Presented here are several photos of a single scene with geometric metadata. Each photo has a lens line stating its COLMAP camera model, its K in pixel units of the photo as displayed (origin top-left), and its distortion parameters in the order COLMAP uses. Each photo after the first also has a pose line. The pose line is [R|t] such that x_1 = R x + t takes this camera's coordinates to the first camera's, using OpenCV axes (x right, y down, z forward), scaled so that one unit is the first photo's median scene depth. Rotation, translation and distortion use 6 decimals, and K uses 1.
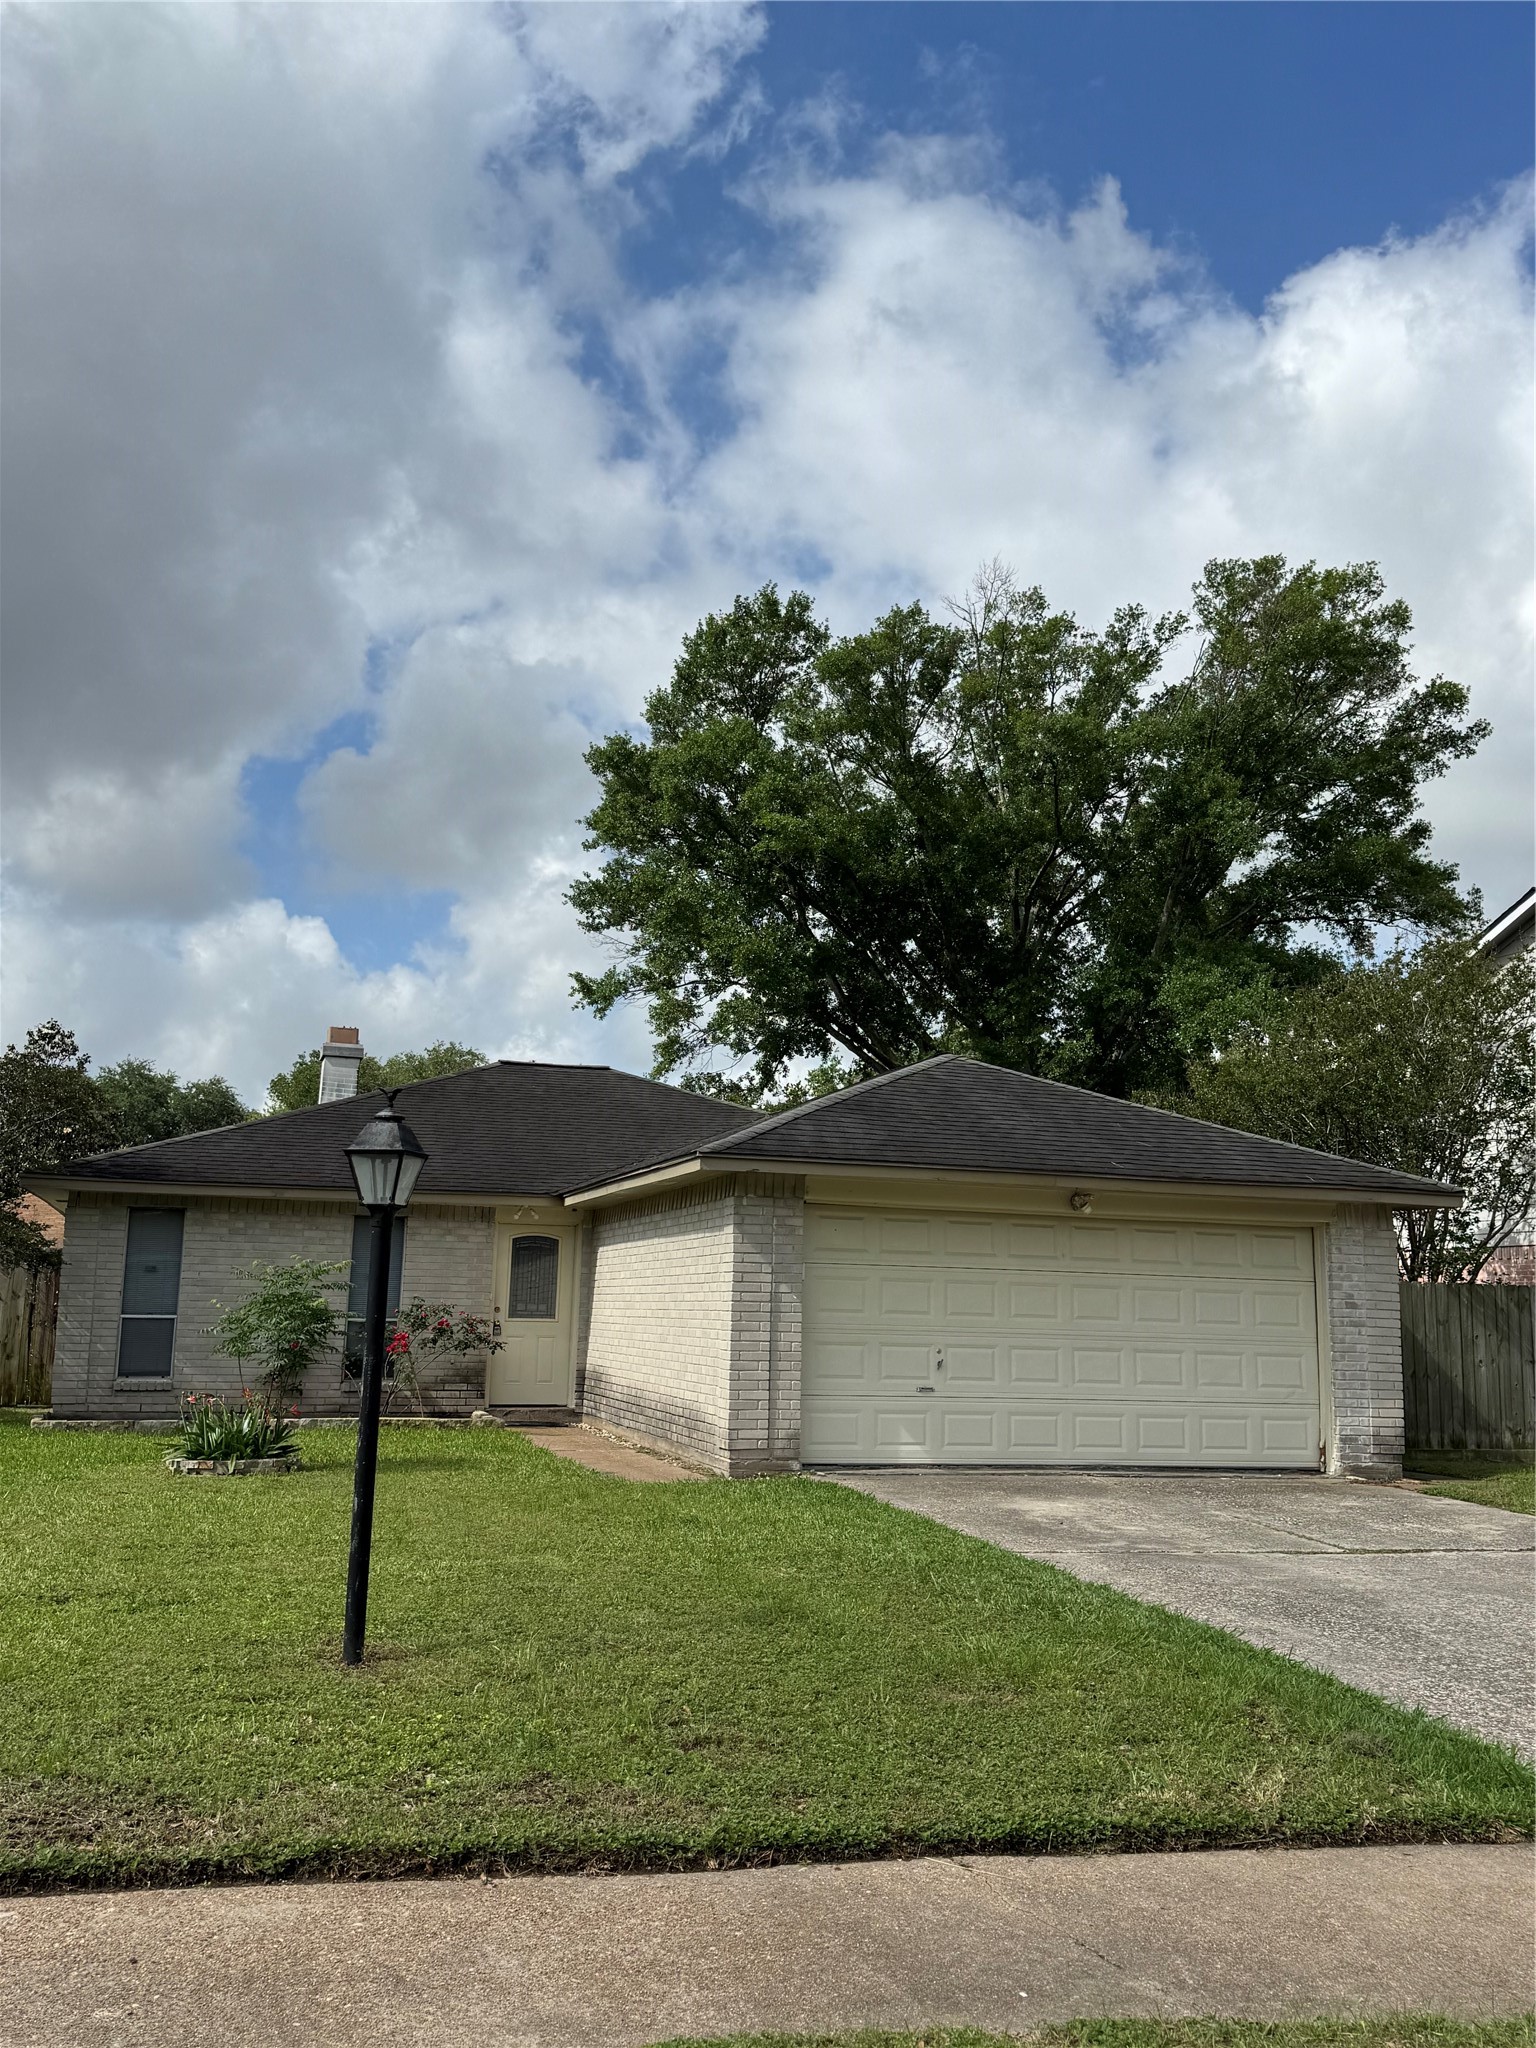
lens RADIAL K [[1797.0, 0, 768.0], [0, 1797.0, 1006.3], [0, 0, 1]] dist [0.105698, -0.018225]
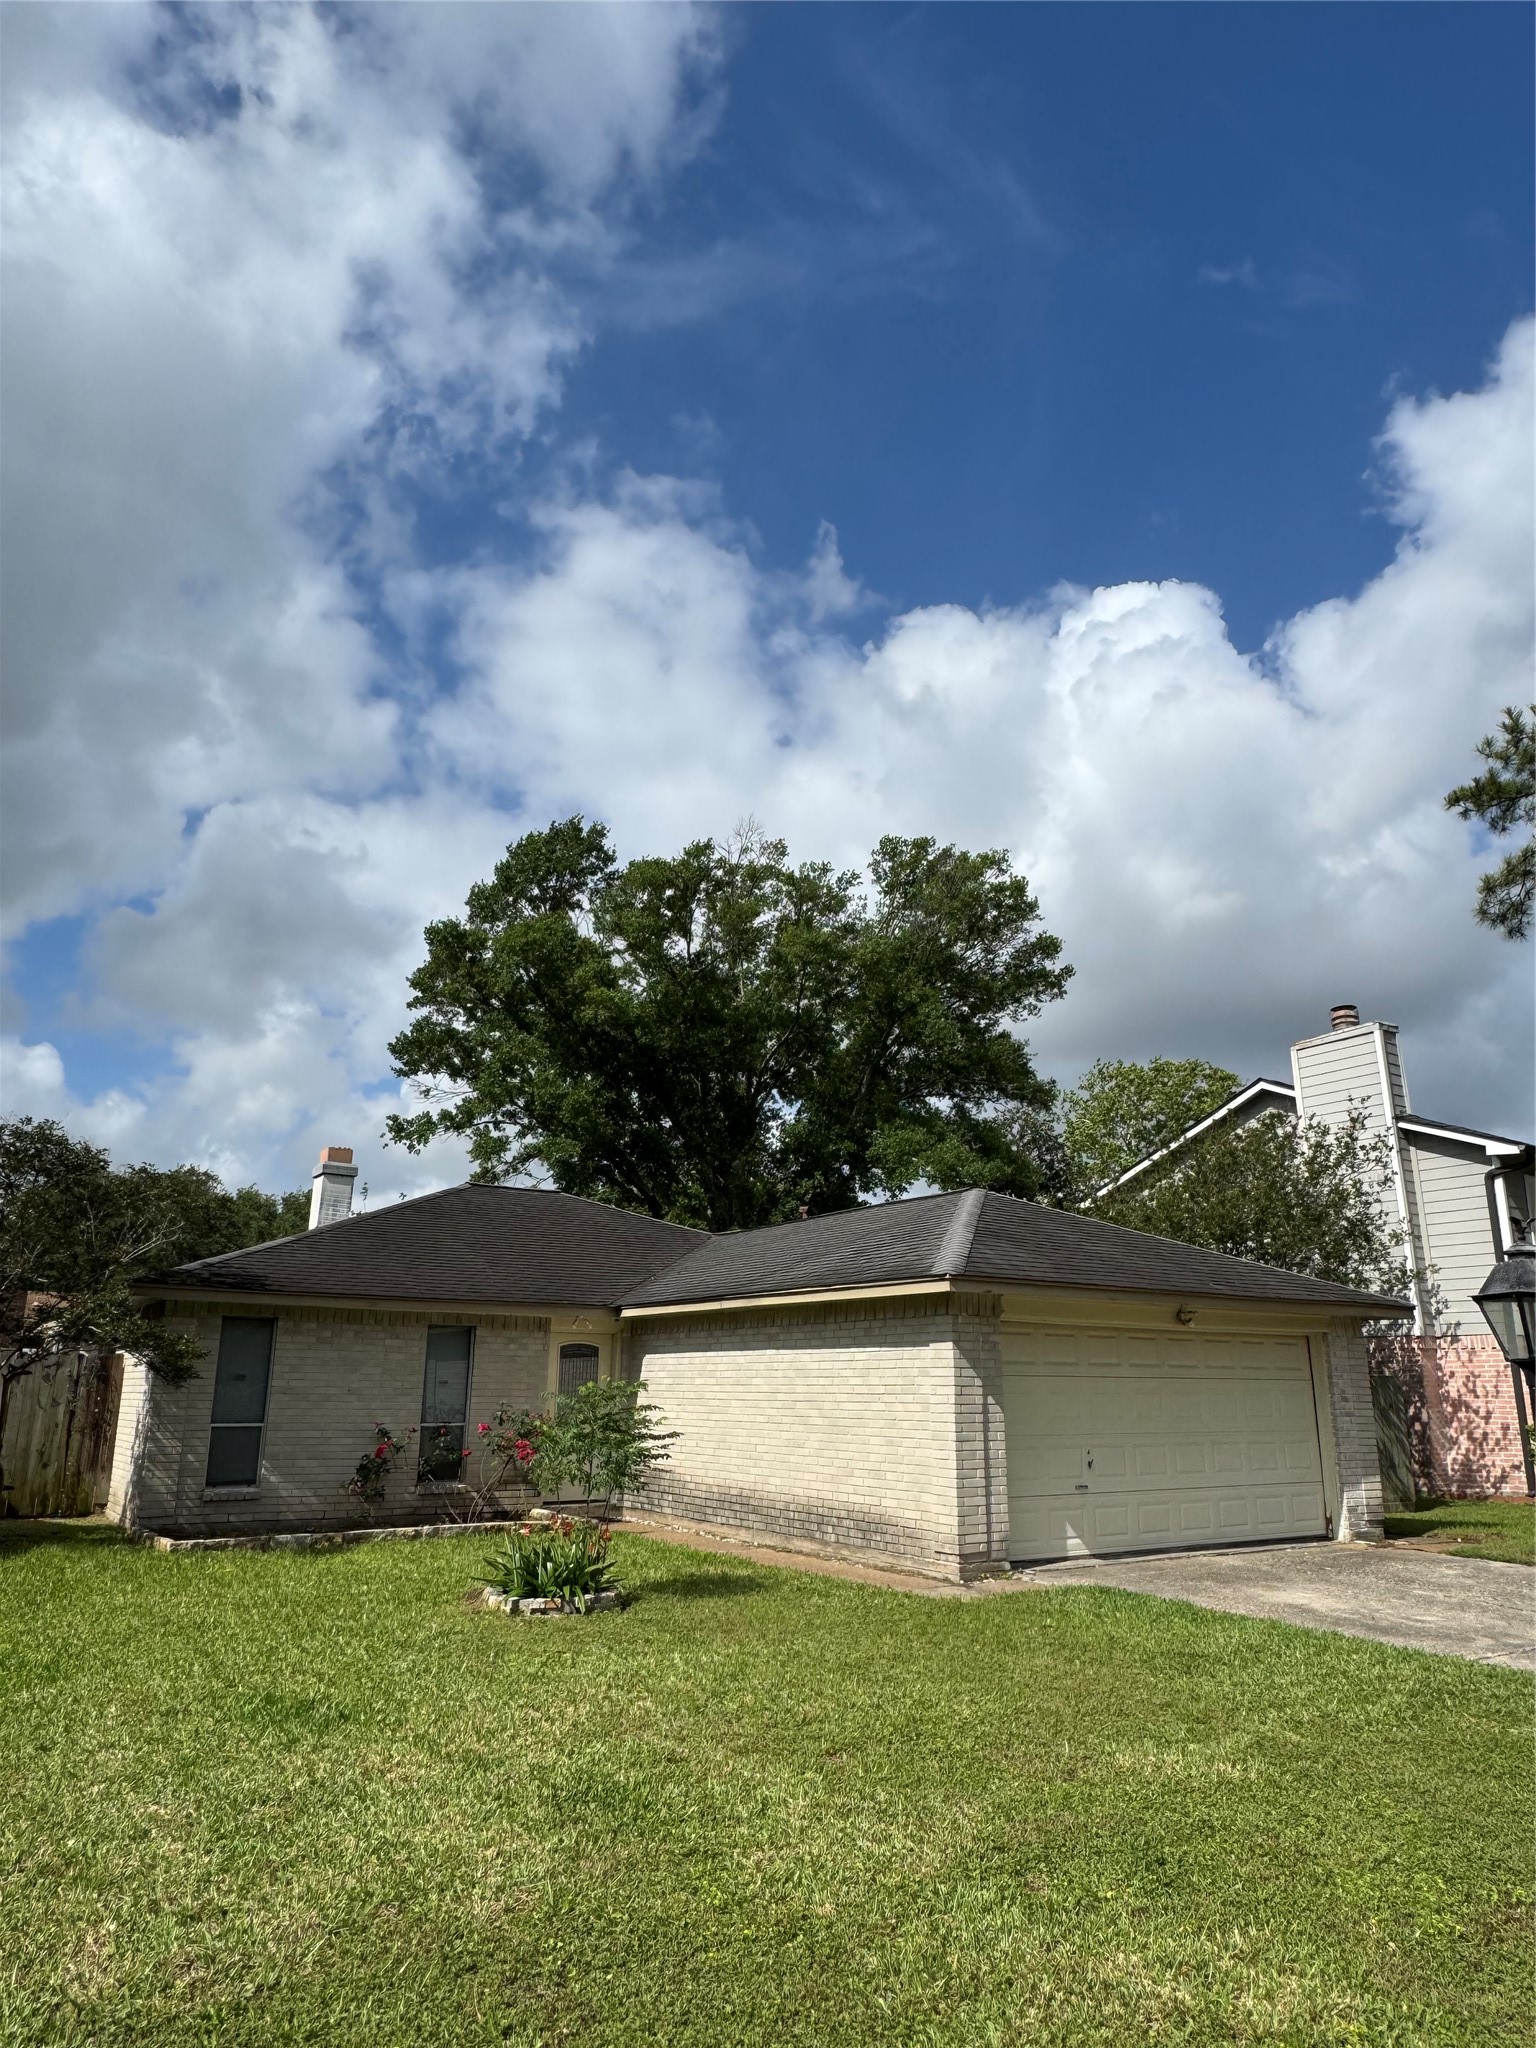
lens RADIAL K [[1306.4, 0, 766.5], [0, 1306.4, 1025.8], [0, 0, 1]] dist [0.003949, 0.002961]
pose [[0.954467, 0.065850, 0.290957, -0.261072], [-0.037460, 0.994069, -0.102096, 0.010892], [-0.295955, 0.086548, 0.951273, 0.182771]]
